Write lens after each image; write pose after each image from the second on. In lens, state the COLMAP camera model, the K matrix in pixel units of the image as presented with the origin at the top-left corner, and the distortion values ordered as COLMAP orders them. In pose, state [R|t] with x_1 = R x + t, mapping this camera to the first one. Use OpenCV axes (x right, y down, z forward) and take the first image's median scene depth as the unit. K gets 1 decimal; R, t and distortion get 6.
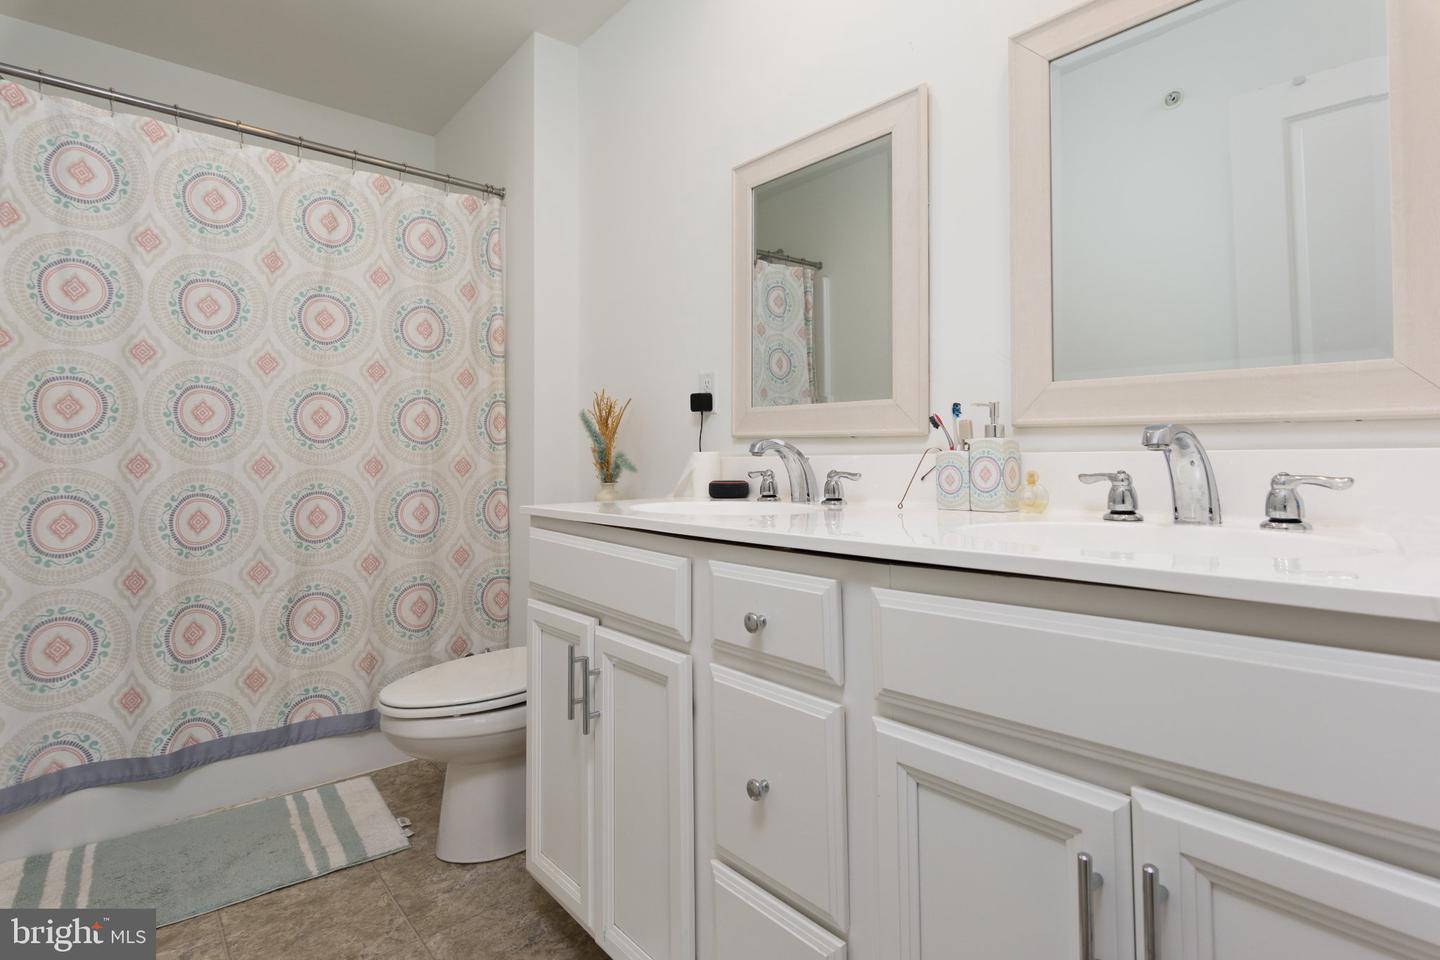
lens RADIAL K [[702.5, 0, 730.3], [0, 702.5, 442.7], [0, 0, 1]] dist [-0.001361, 0.000008]
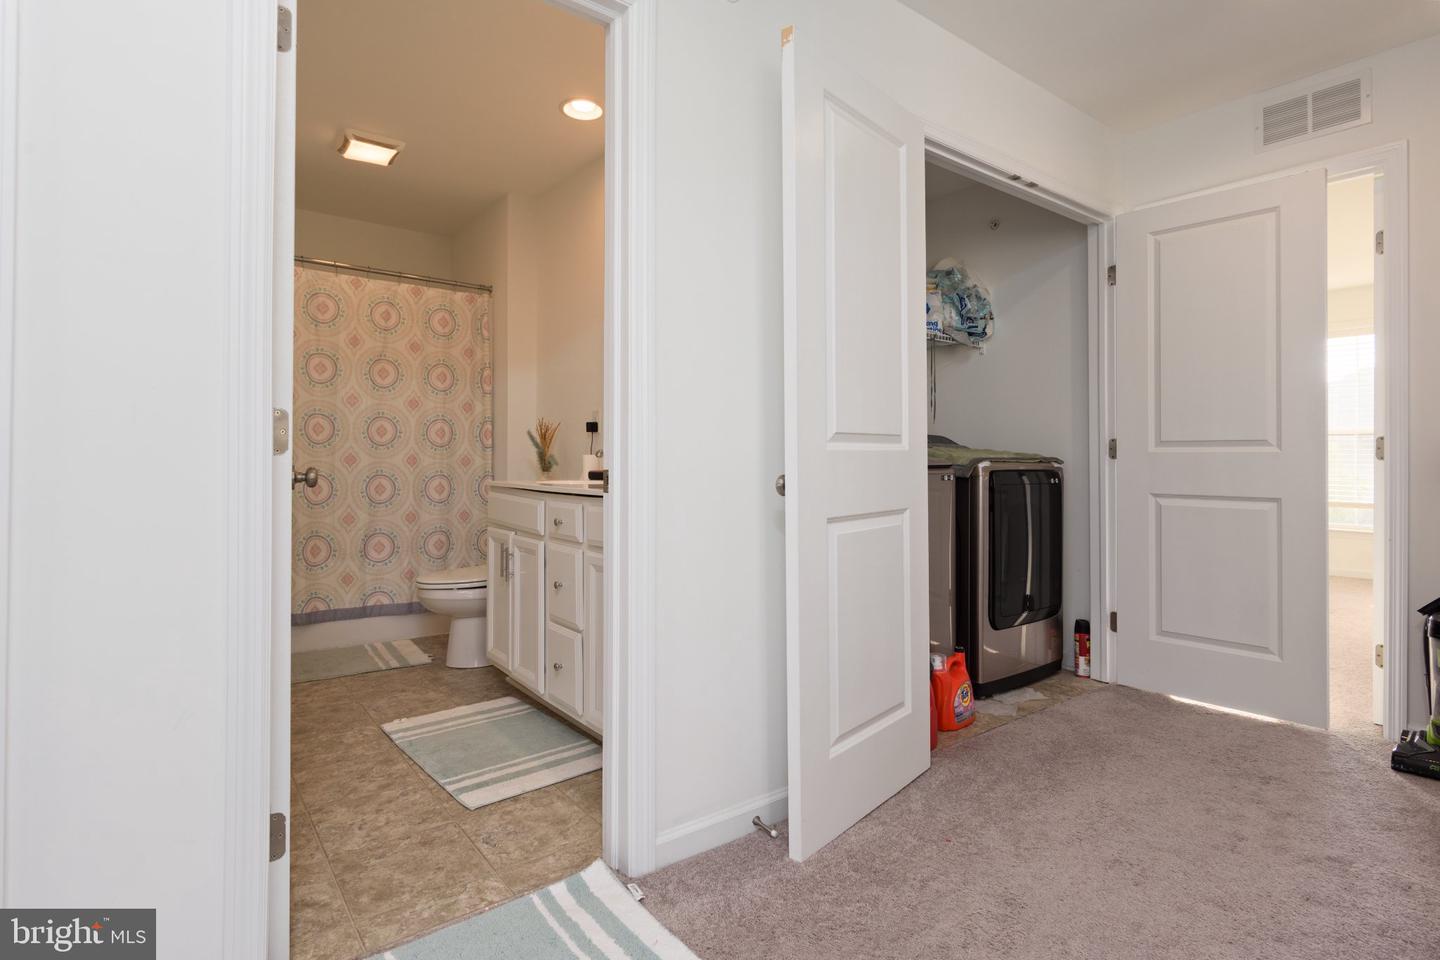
lens RADIAL K [[702.5, 0, 731.1], [0, 702.5, 470.5], [0, 0, 1]] dist [-0.001361, 0.000008]
pose [[0.999077, 0.015255, -0.040158, 0.348513], [-0.013647, 0.999106, 0.040013, -0.021086], [0.040733, -0.039428, 0.998392, -0.698886]]
